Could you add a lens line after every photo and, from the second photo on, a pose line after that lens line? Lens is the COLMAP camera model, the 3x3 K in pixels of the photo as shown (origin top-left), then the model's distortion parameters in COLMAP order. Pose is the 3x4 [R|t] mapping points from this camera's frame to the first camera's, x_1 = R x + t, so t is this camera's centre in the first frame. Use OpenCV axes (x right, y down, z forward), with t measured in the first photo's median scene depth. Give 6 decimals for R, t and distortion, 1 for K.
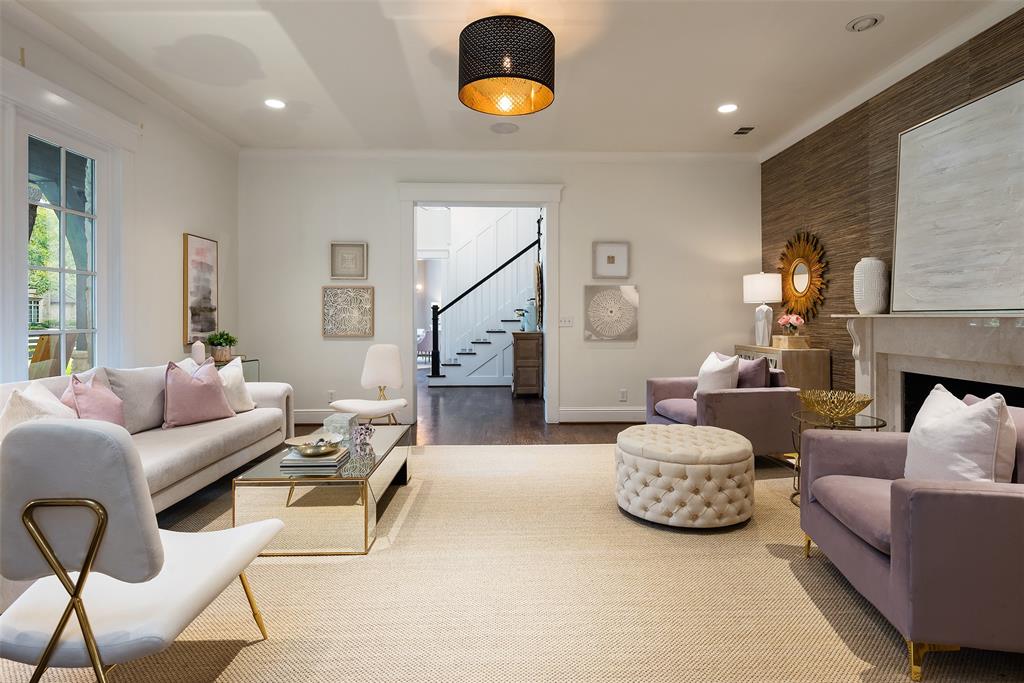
lens RADIAL K [[513.0, 0, 518.8], [0, 513.0, 318.3], [0, 0, 1]] dist [-0.007442, -0.000331]
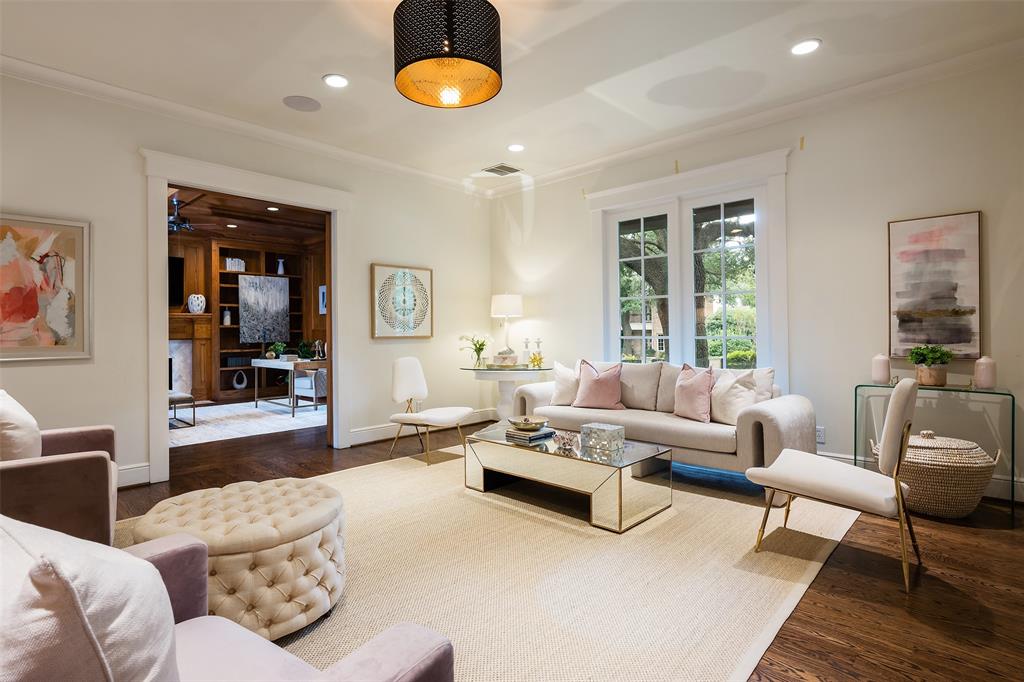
lens RADIAL K [[513.0, 0, 508.3], [0, 513.0, 333.9], [0, 0, 1]] dist [-0.007442, -0.000331]
pose [[-0.696653, 0.010586, -0.717330, 0.441926], [0.011541, 0.999927, 0.003548, 0.003615], [0.717316, -0.005807, -0.696724, 1.371492]]
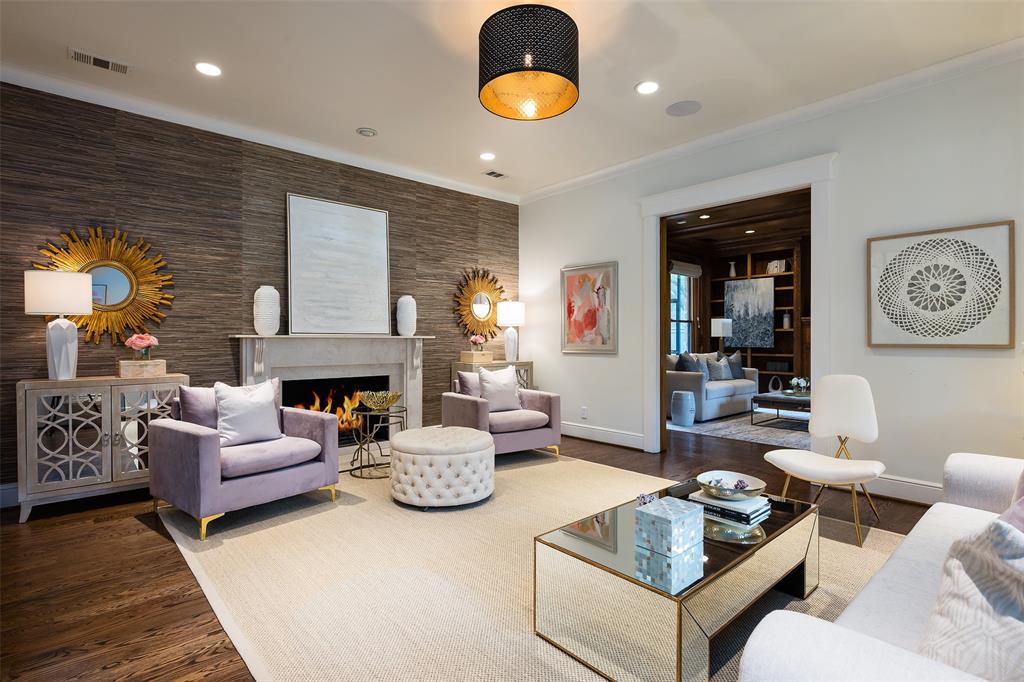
lens RADIAL K [[513.0, 0, 508.8], [0, 513.0, 339.9], [0, 0, 1]] dist [-0.007442, -0.000331]
pose [[-0.648357, -0.002369, 0.761333, -0.516971], [-0.001176, 0.999997, 0.002110, 0.000079], [-0.761335, 0.000473, -0.648358, 1.257559]]
